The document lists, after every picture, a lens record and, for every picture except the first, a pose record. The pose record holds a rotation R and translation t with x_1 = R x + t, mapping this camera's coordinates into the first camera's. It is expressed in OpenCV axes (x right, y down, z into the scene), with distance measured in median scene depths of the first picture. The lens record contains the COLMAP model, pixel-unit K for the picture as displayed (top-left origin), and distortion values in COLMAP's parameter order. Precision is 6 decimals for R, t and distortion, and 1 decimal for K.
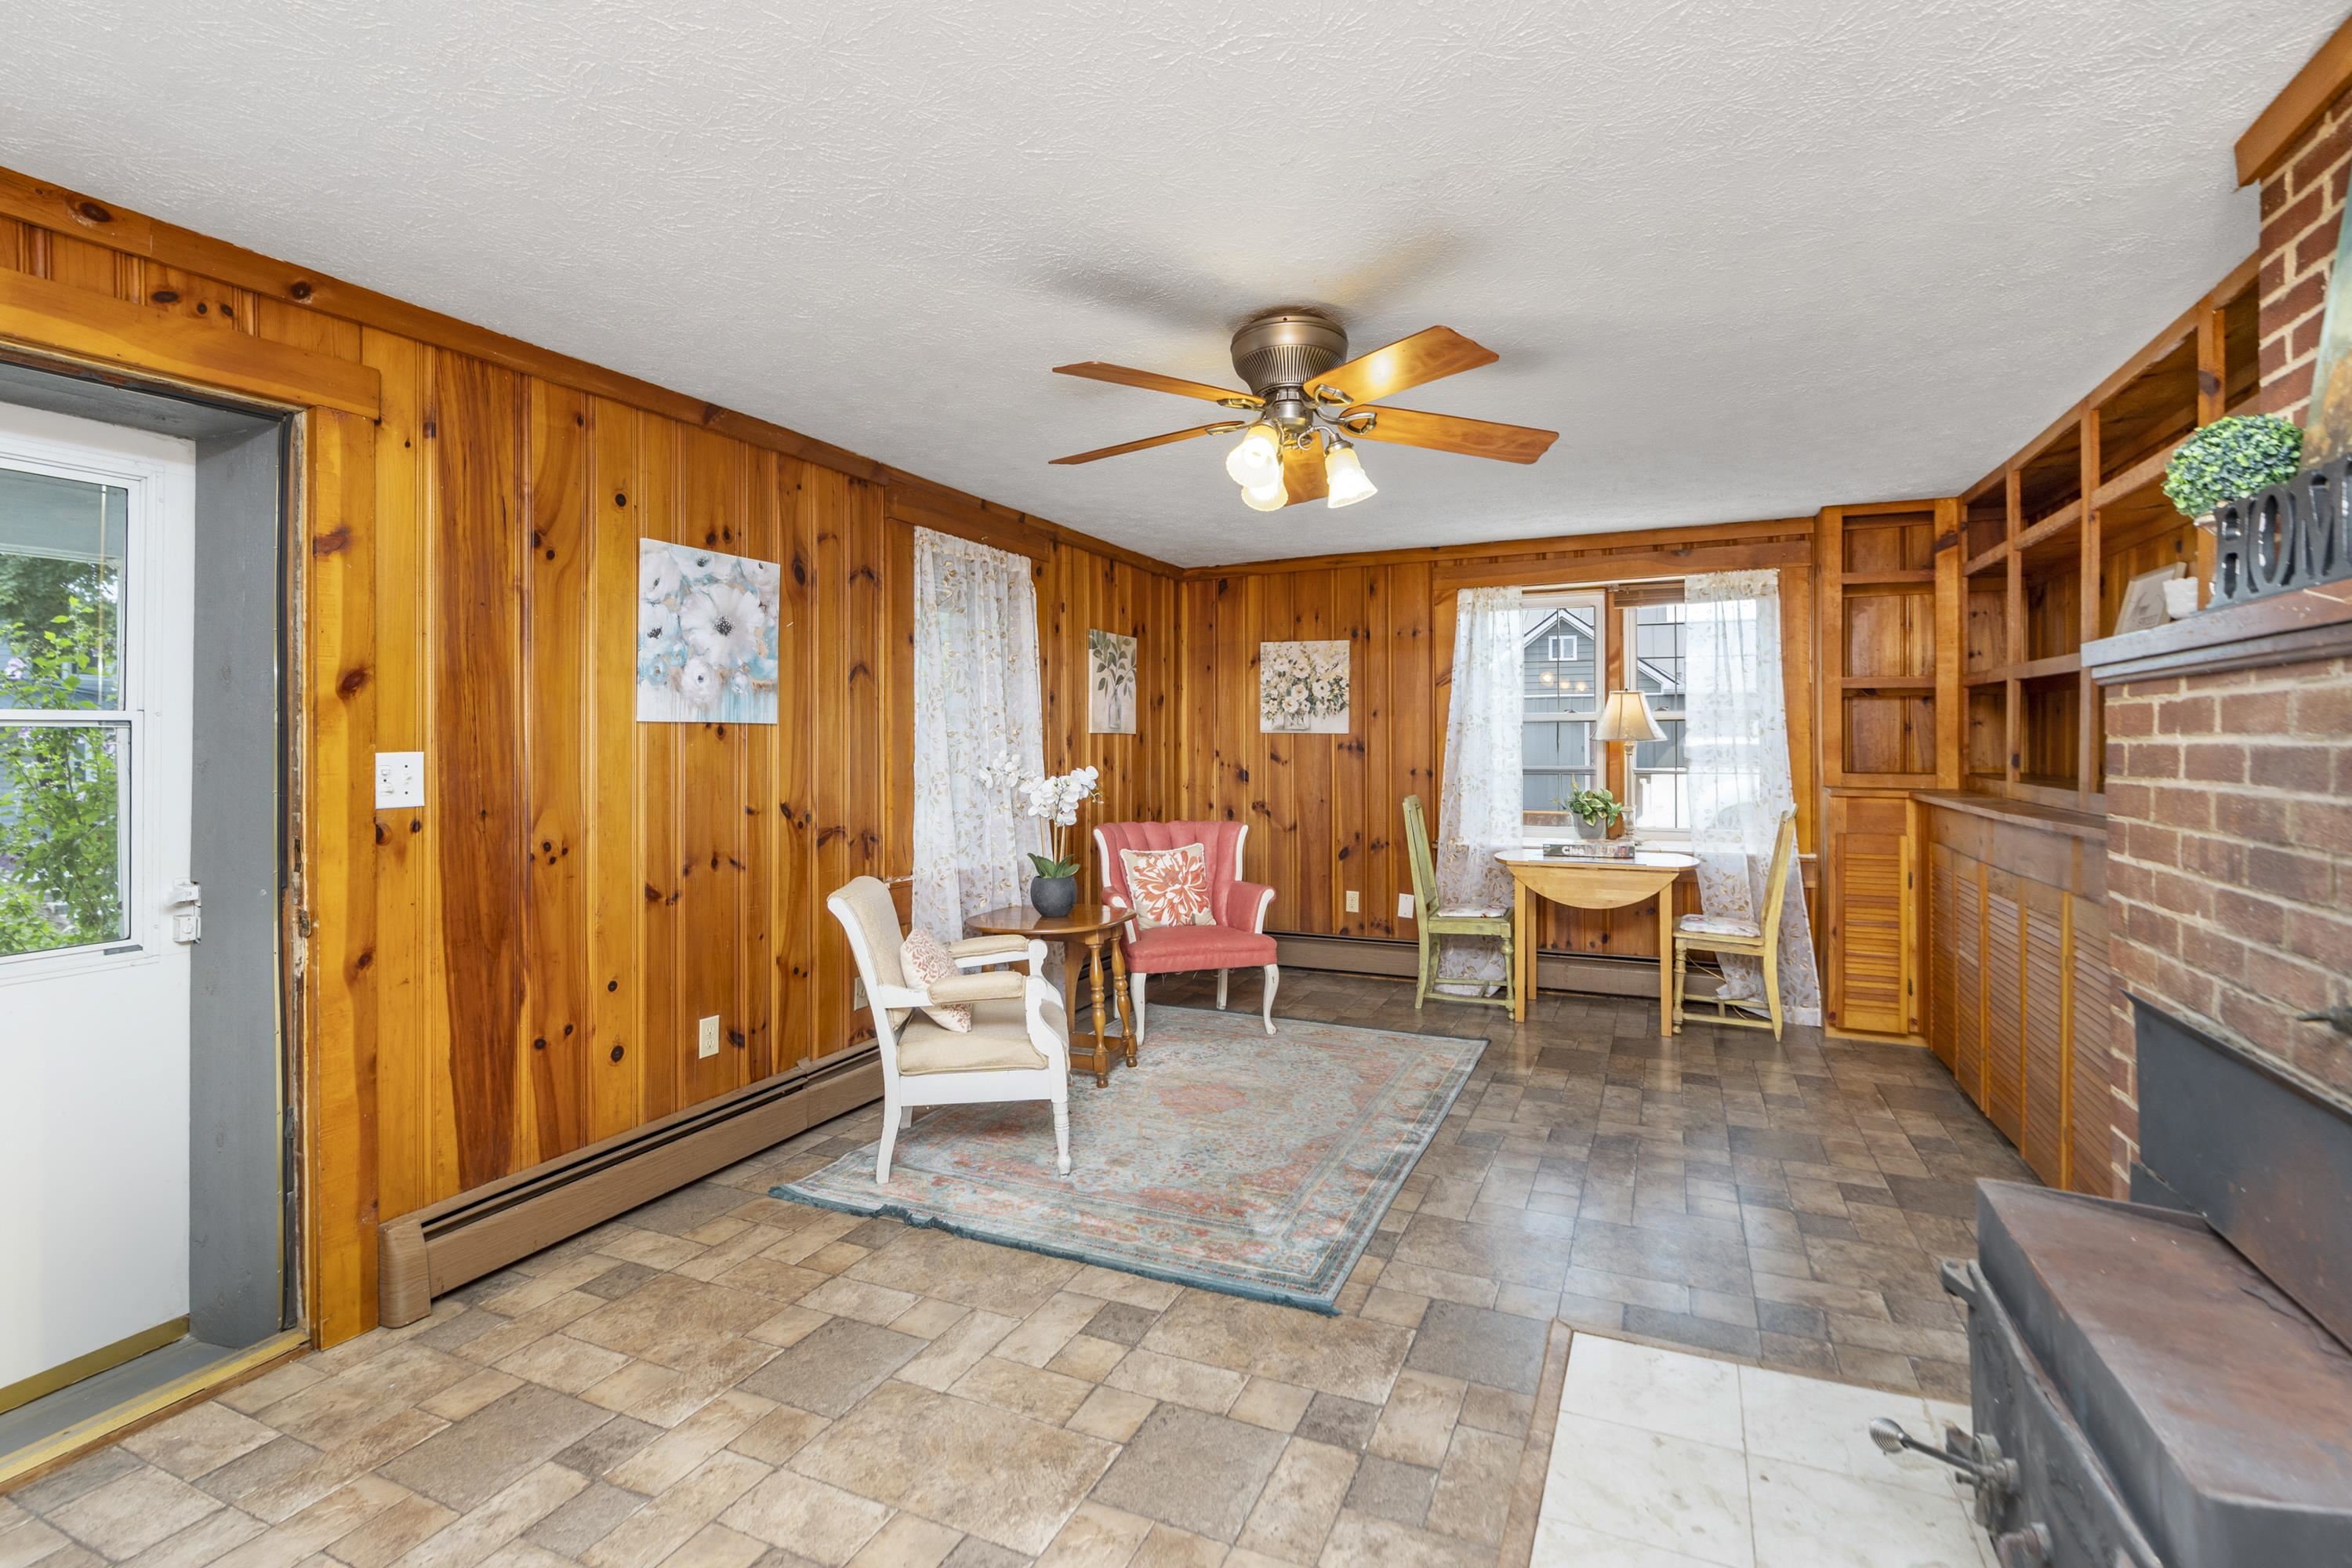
lens RADIAL K [[1088.8, 0, 1165.3], [0, 1088.8, 729.6], [0, 0, 1]] dist [-0.000310, 0.000657]
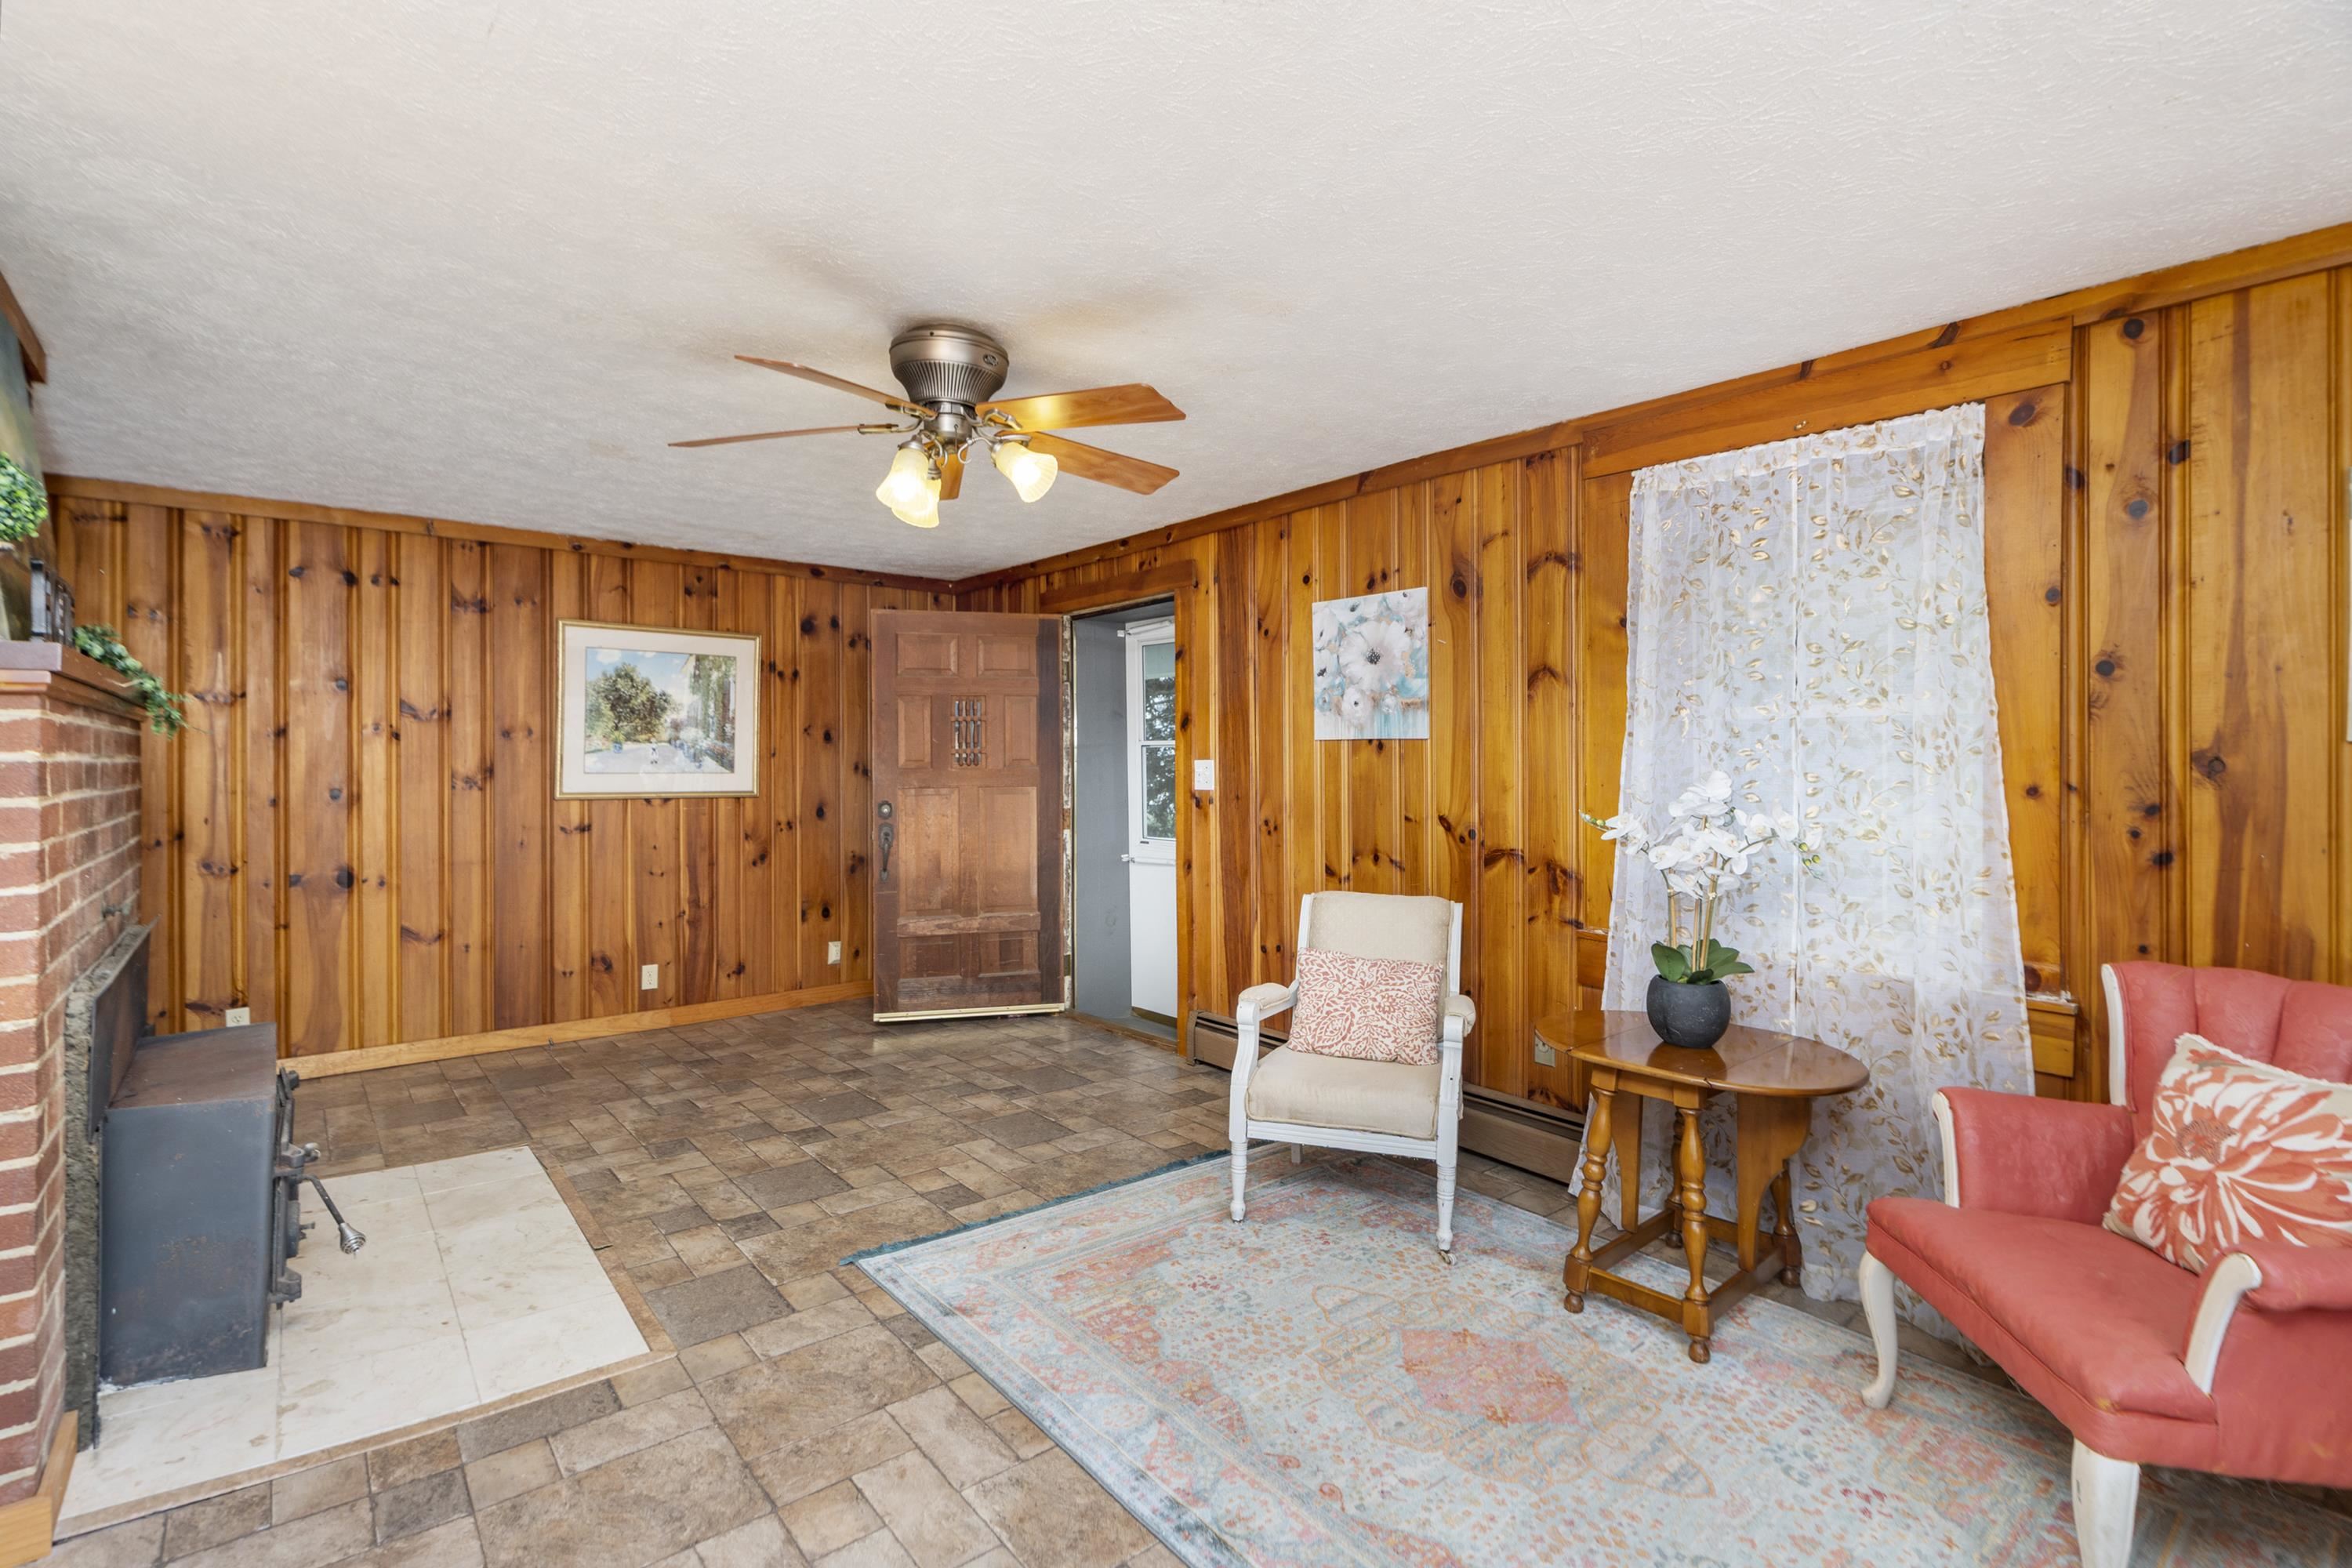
lens RADIAL K [[1088.8, 0, 1151.1], [0, 1088.8, 750.6], [0, 0, 1]] dist [-0.000310, 0.000657]
pose [[-0.440045, 0.001698, -0.897974, 0.782903], [0.009955, 0.999946, -0.002987, 0.007429], [0.897920, -0.010253, -0.440039, 1.358867]]
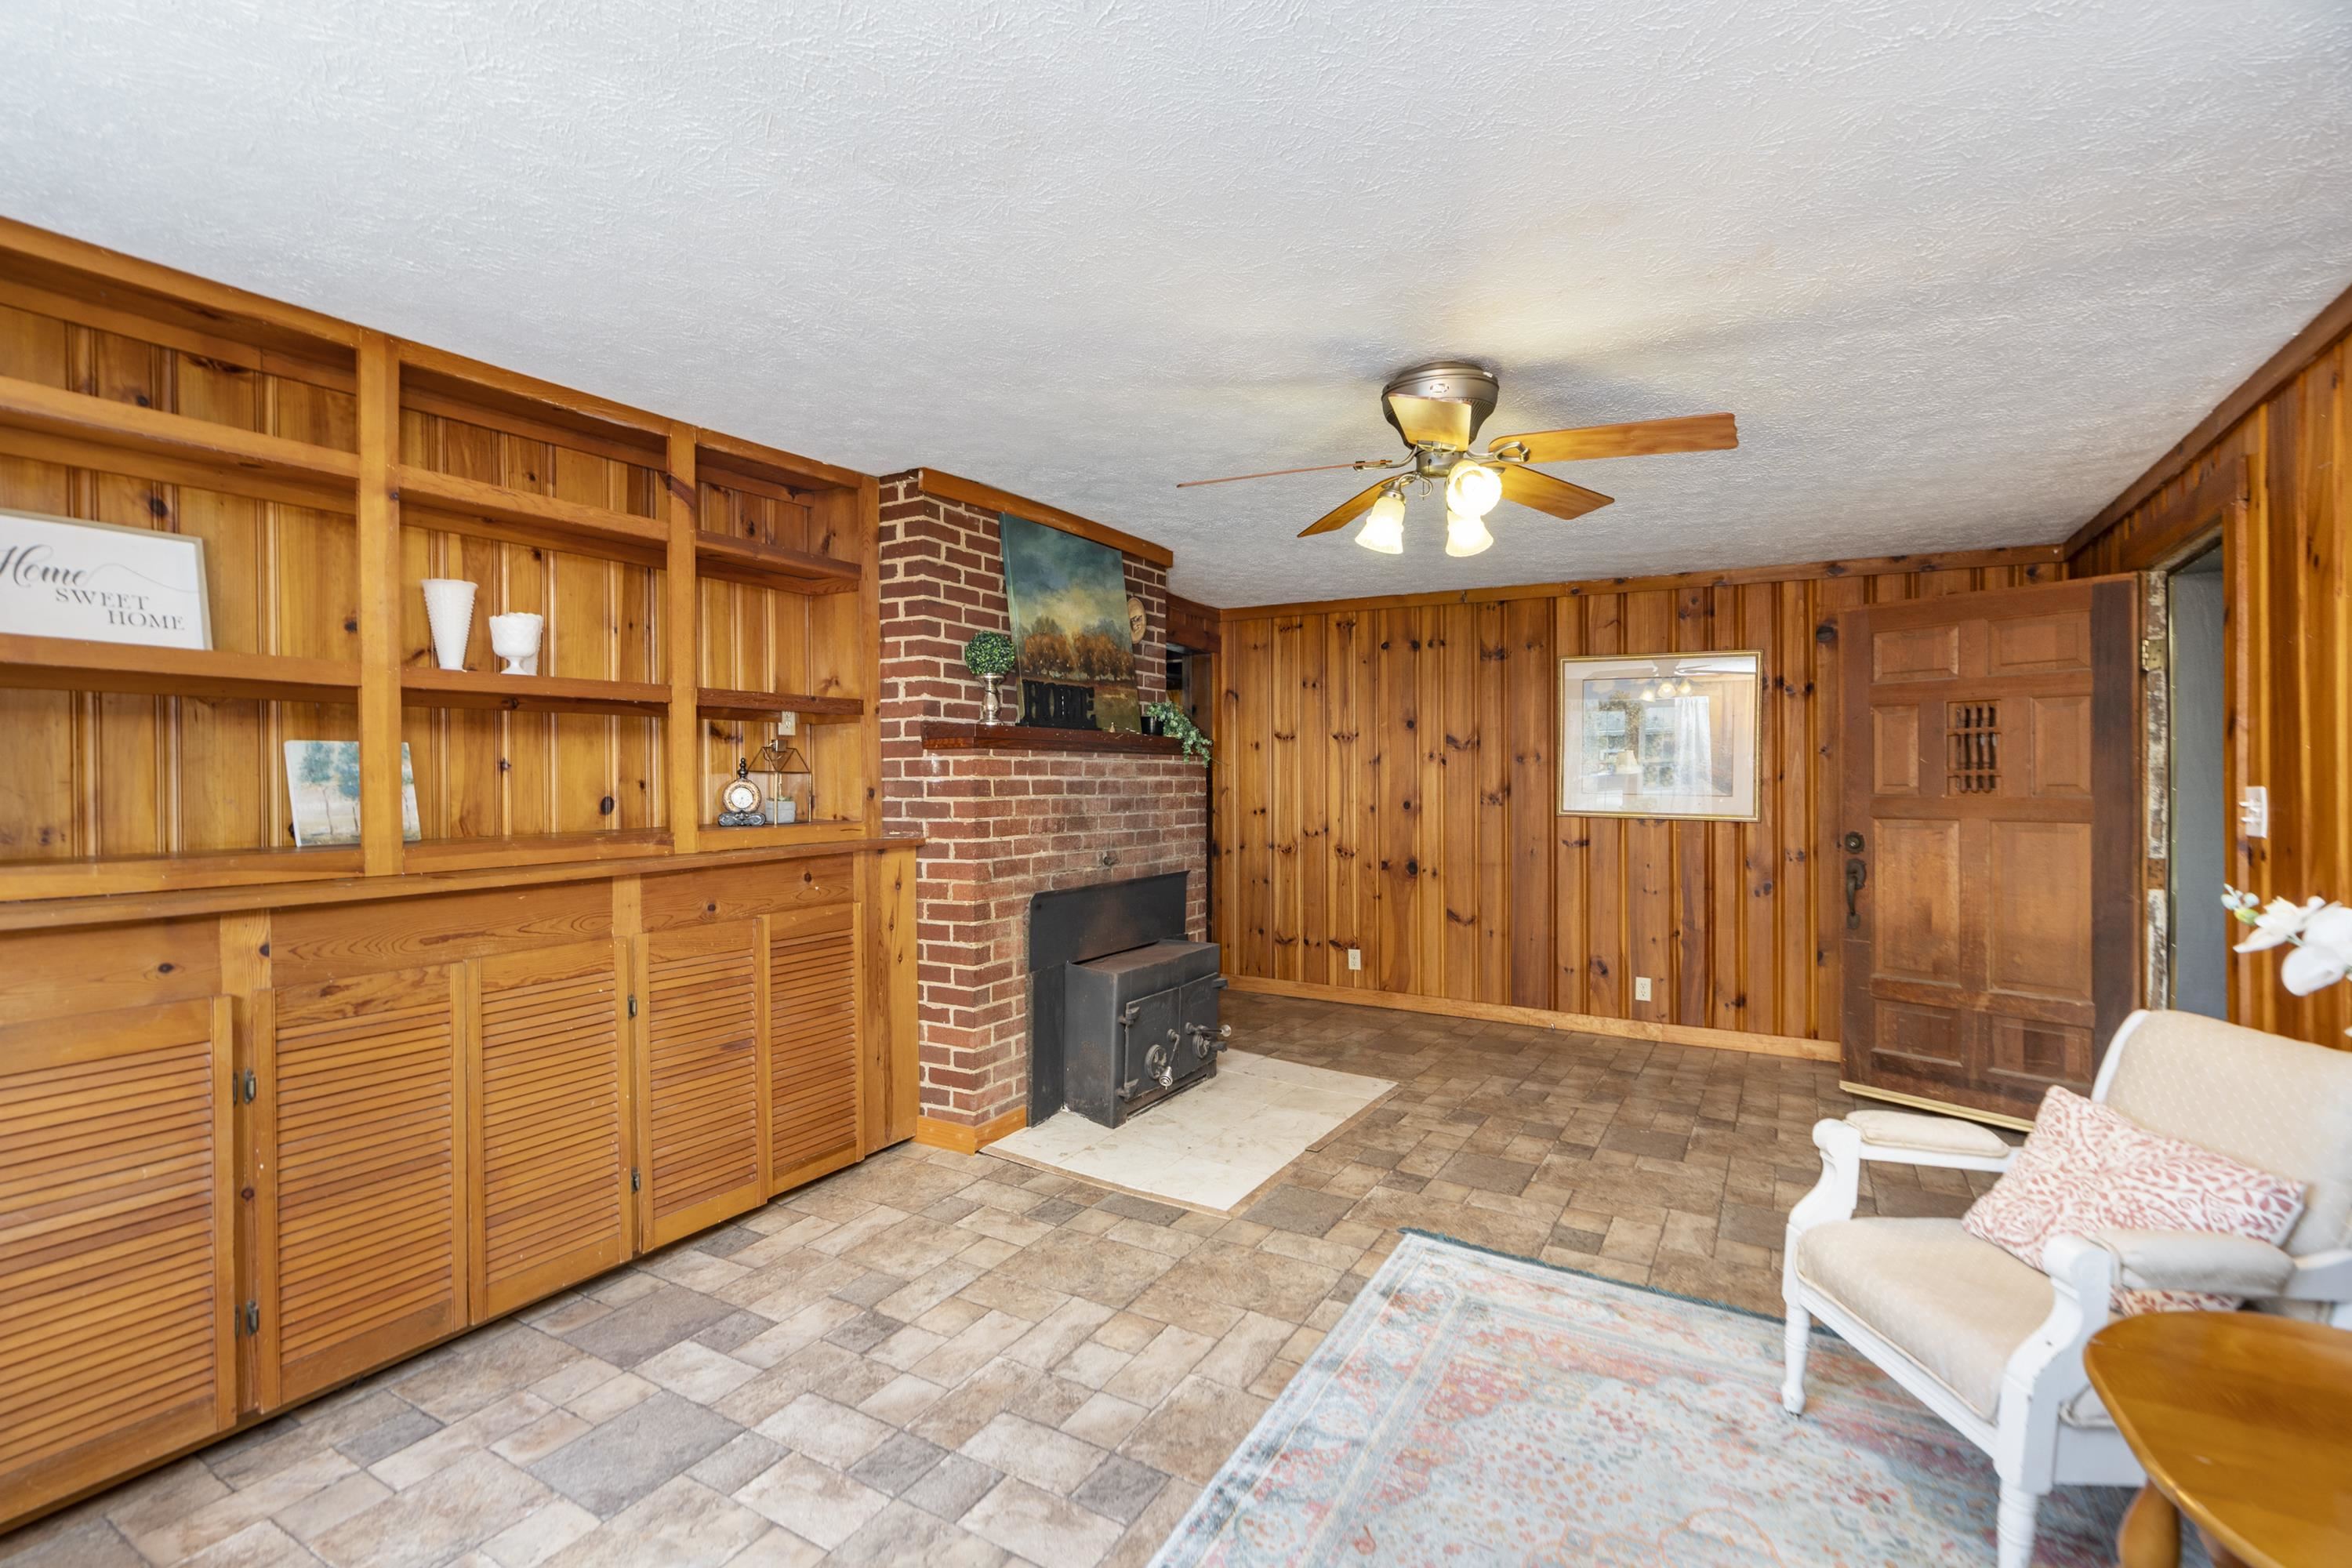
lens RADIAL K [[1088.8, 0, 1166.3], [0, 1088.8, 787.3], [0, 0, 1]] dist [-0.000310, 0.000657]
pose [[-0.995555, 0.000985, 0.094177, 0.234696], [0.001116, 0.999998, 0.001338, 0.014300], [-0.094175, 0.001438, -0.995555, 1.733353]]
